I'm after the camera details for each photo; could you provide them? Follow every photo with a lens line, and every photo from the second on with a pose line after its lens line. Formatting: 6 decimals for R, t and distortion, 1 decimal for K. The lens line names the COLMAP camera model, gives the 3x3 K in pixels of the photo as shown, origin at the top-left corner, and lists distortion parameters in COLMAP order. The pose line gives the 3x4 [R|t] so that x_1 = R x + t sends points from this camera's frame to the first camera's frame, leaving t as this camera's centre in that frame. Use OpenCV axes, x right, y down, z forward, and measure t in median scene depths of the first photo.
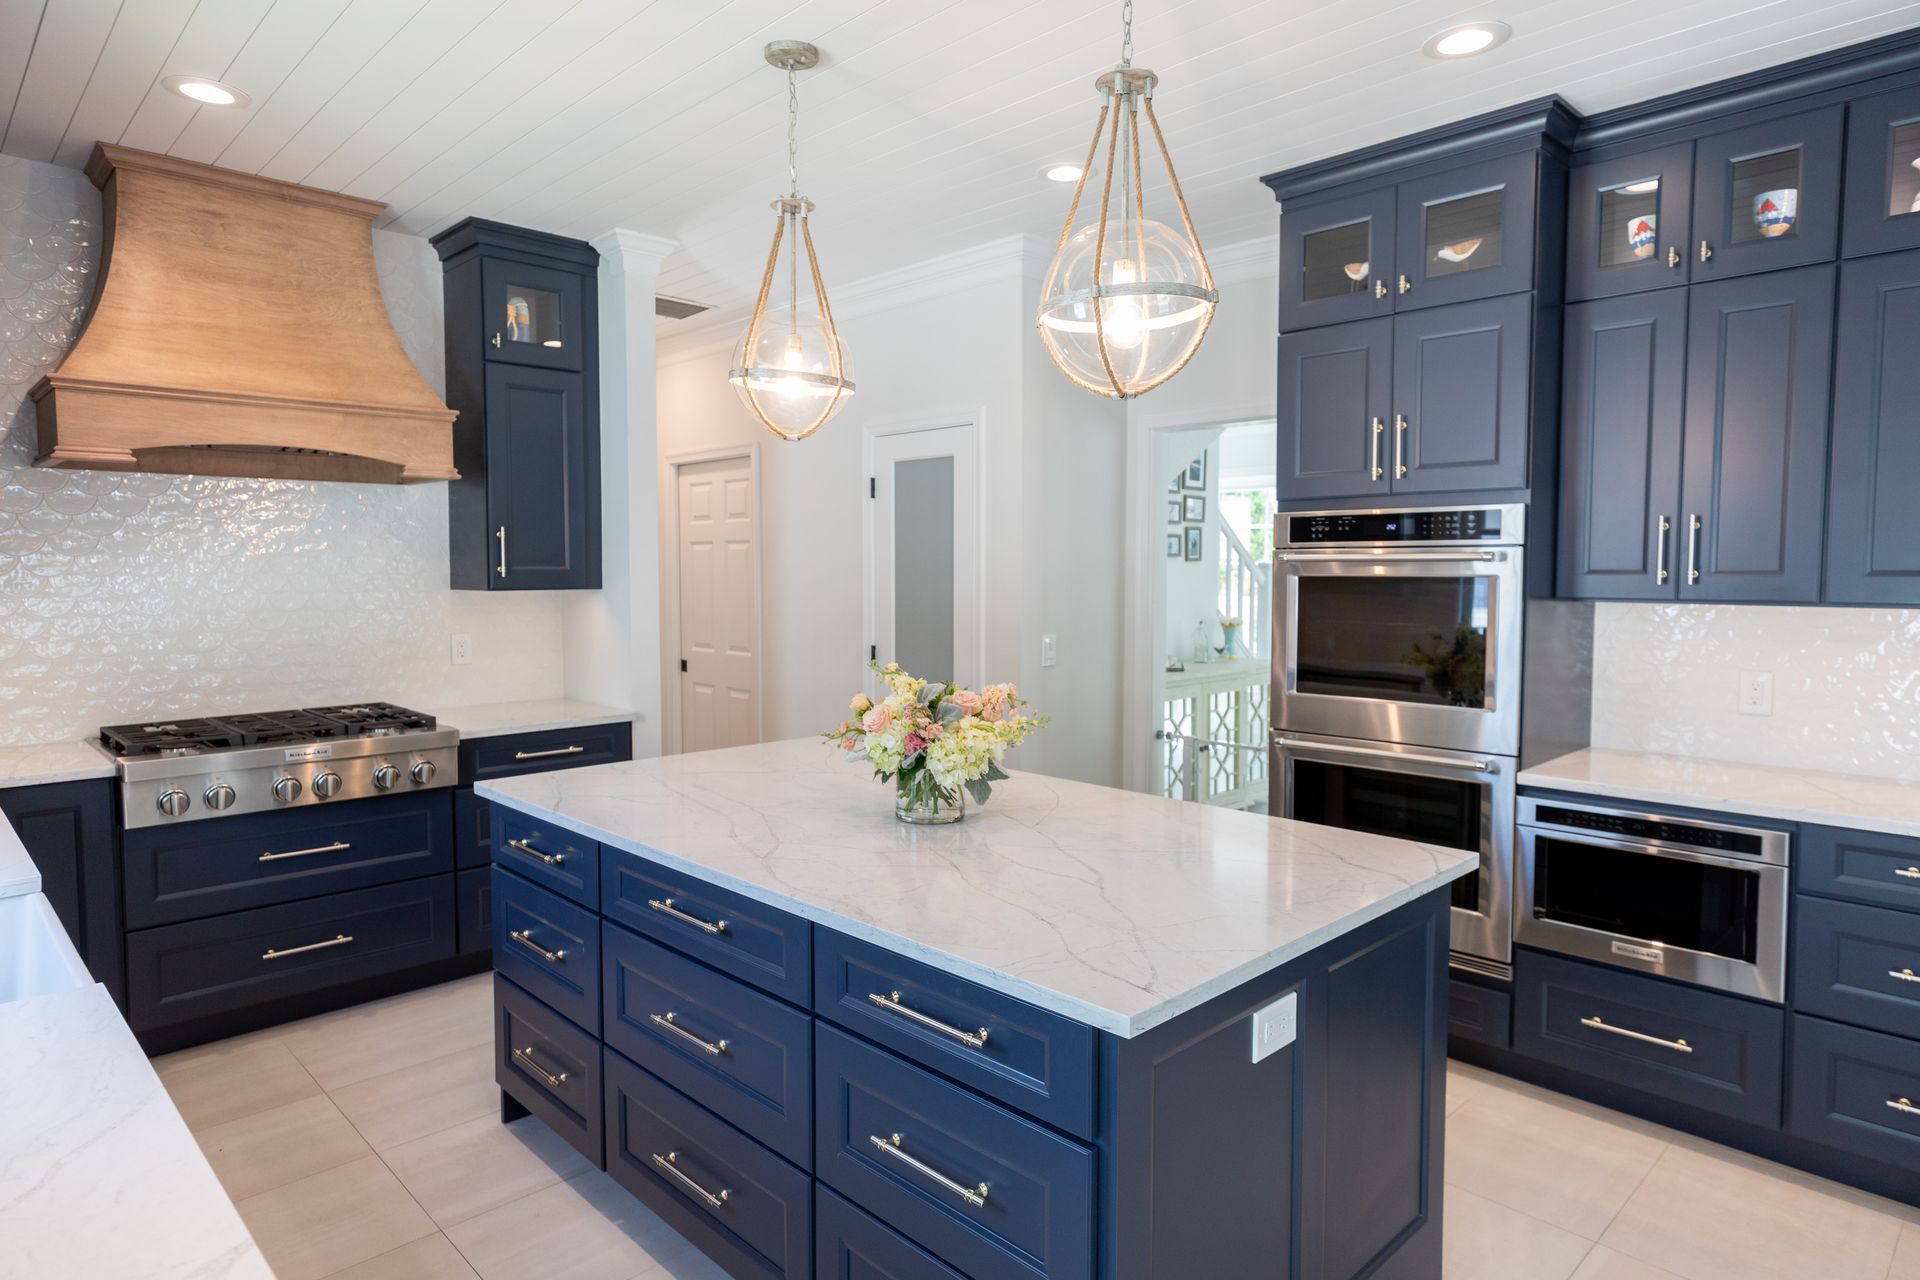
lens RADIAL K [[1089.8, 0, 974.5], [0, 1089.8, 630.1], [0, 0, 1]] dist [0.007559, 0.002357]
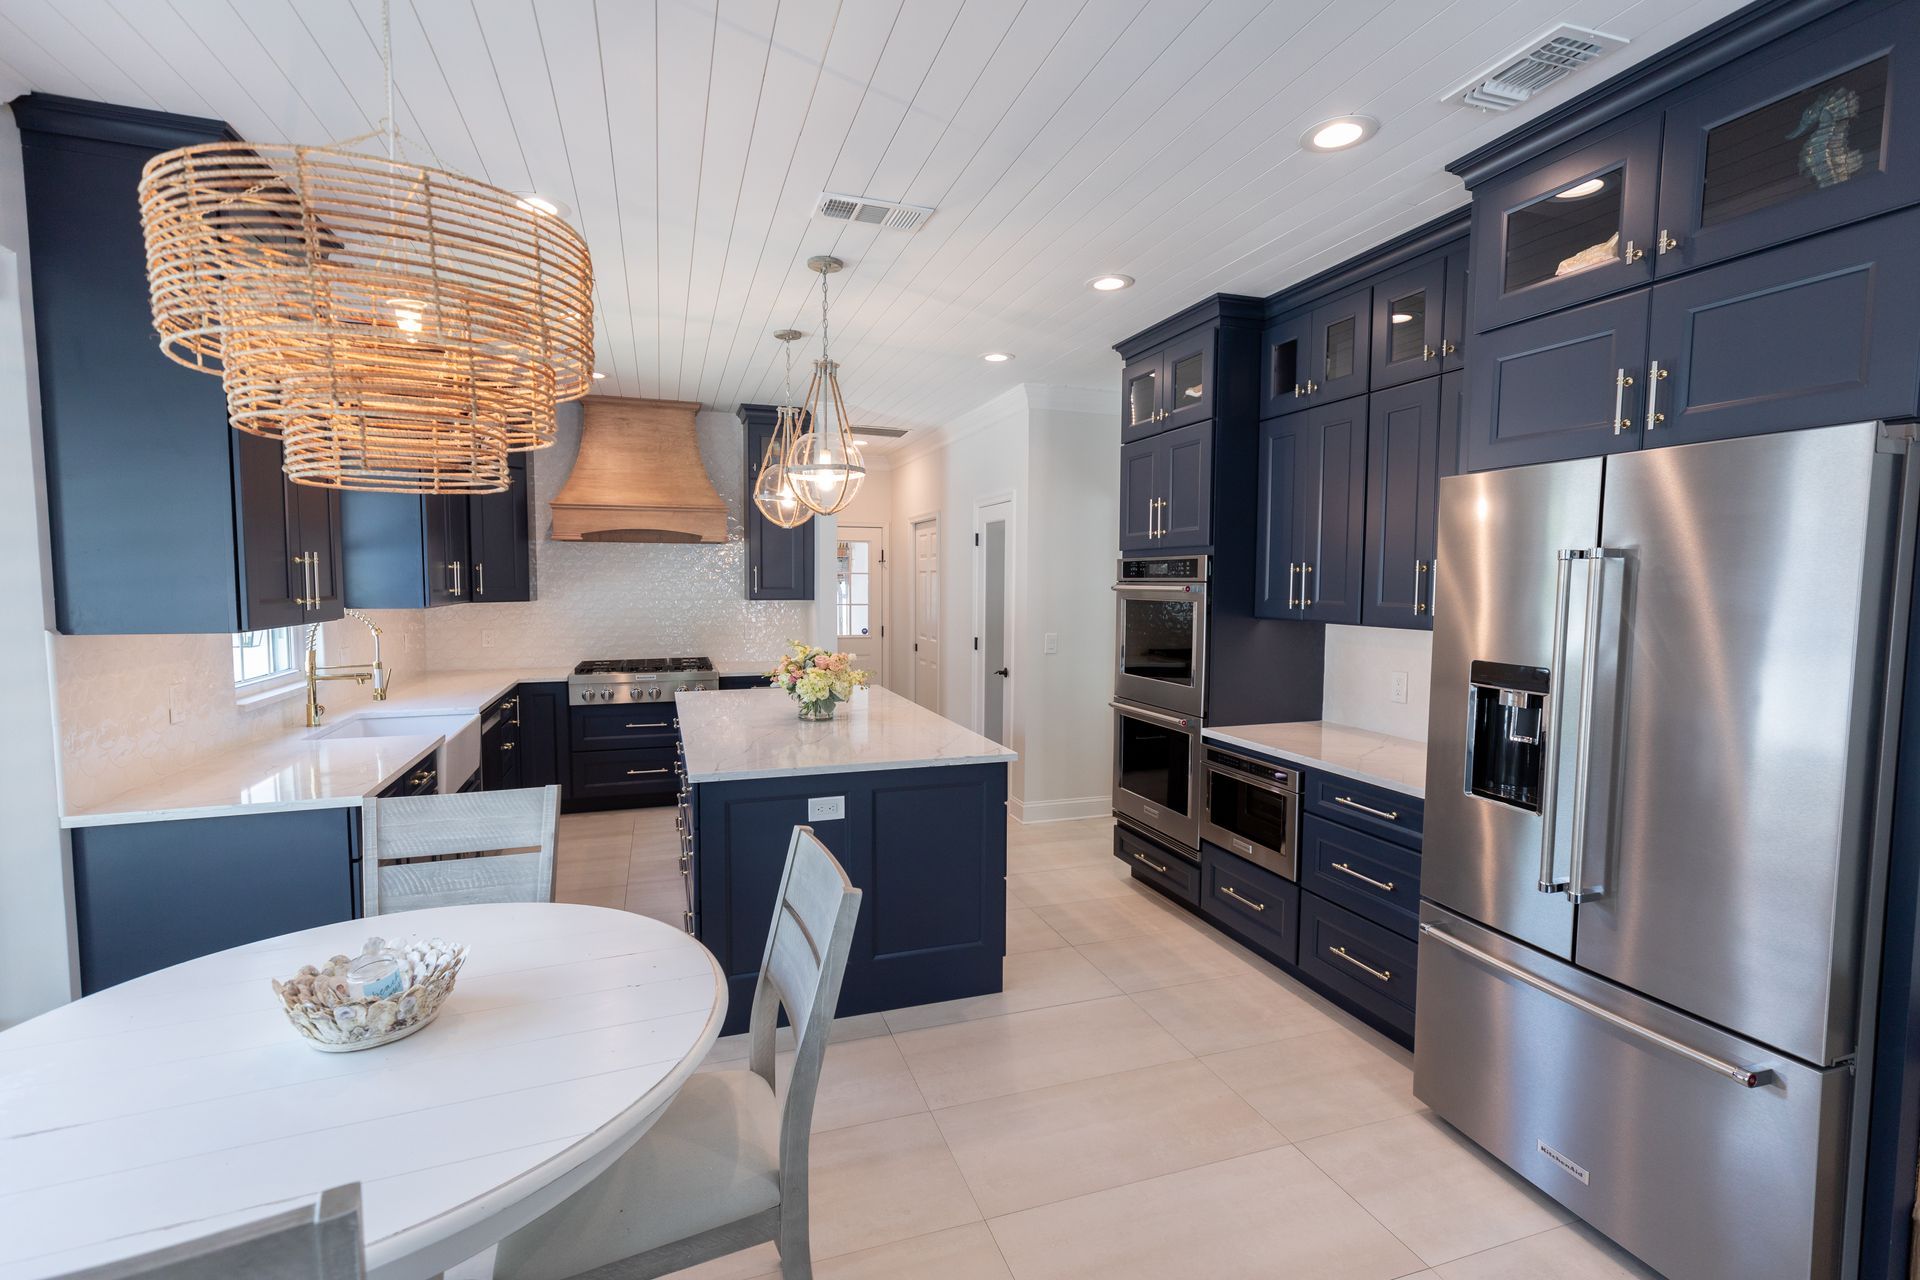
lens RADIAL K [[833.6, 0, 950.5], [0, 833.6, 640.9], [0, 0, 1]] dist [0.000922, -0.000056]
pose [[0.908281, 0.035270, -0.416872, 0.569252], [-0.029681, 0.999362, 0.019883, -0.005790], [0.417307, -0.005686, 0.908748, -0.196518]]
